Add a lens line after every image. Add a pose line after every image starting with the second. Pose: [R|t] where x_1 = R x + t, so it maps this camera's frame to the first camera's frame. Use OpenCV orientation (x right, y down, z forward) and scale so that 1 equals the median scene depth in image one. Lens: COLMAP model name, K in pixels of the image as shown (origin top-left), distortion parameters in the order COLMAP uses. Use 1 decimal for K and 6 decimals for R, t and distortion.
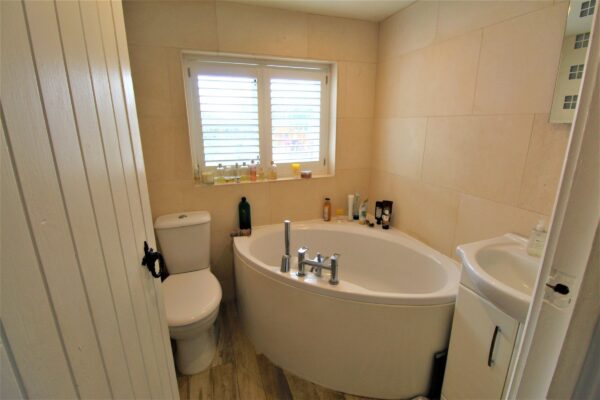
lens RADIAL K [[278.8, 0, 302.1], [0, 278.8, 194.8], [0, 0, 1]] dist [-0.003446, -0.010890]
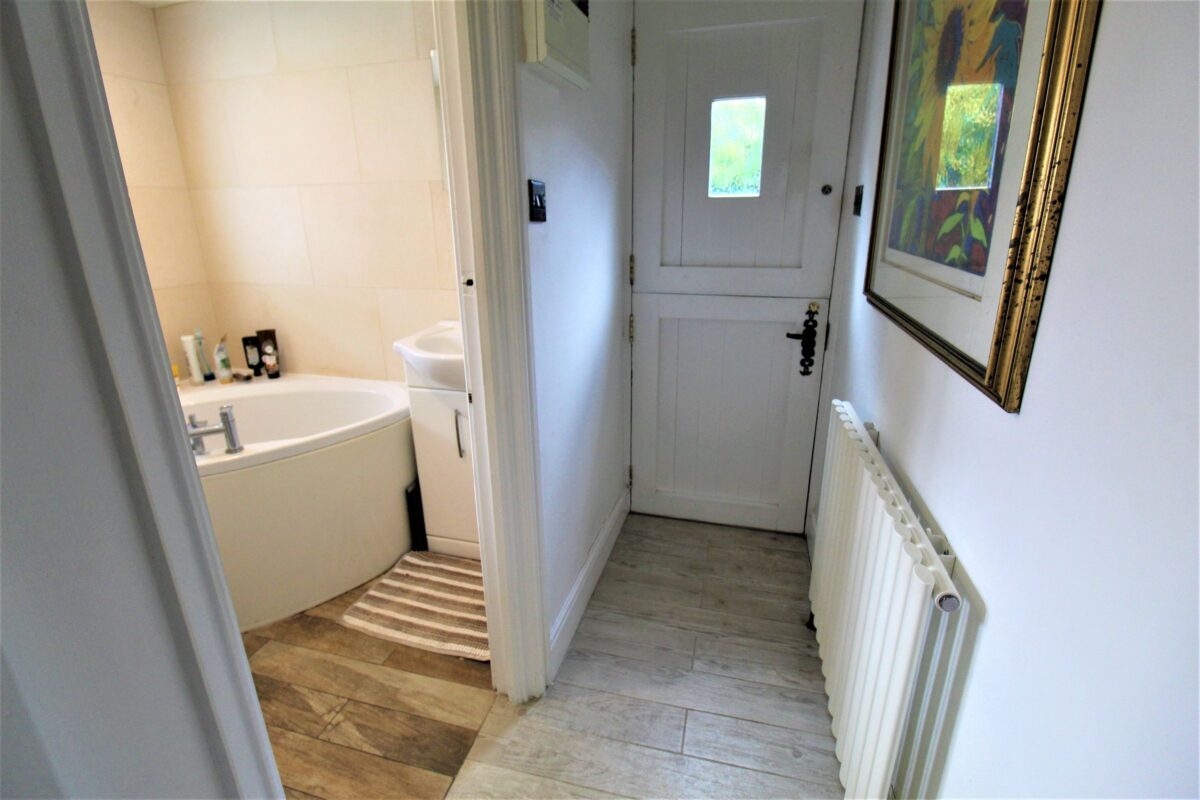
lens RADIAL K [[557.5, 0, 604.1], [0, 557.5, 389.6], [0, 0, 1]] dist [-0.003446, -0.010890]
pose [[0.572813, -0.253496, 0.779503, -0.233788], [0.215526, 0.964094, 0.155148, 0.115655], [-0.790844, 0.079132, 0.606880, -0.278221]]
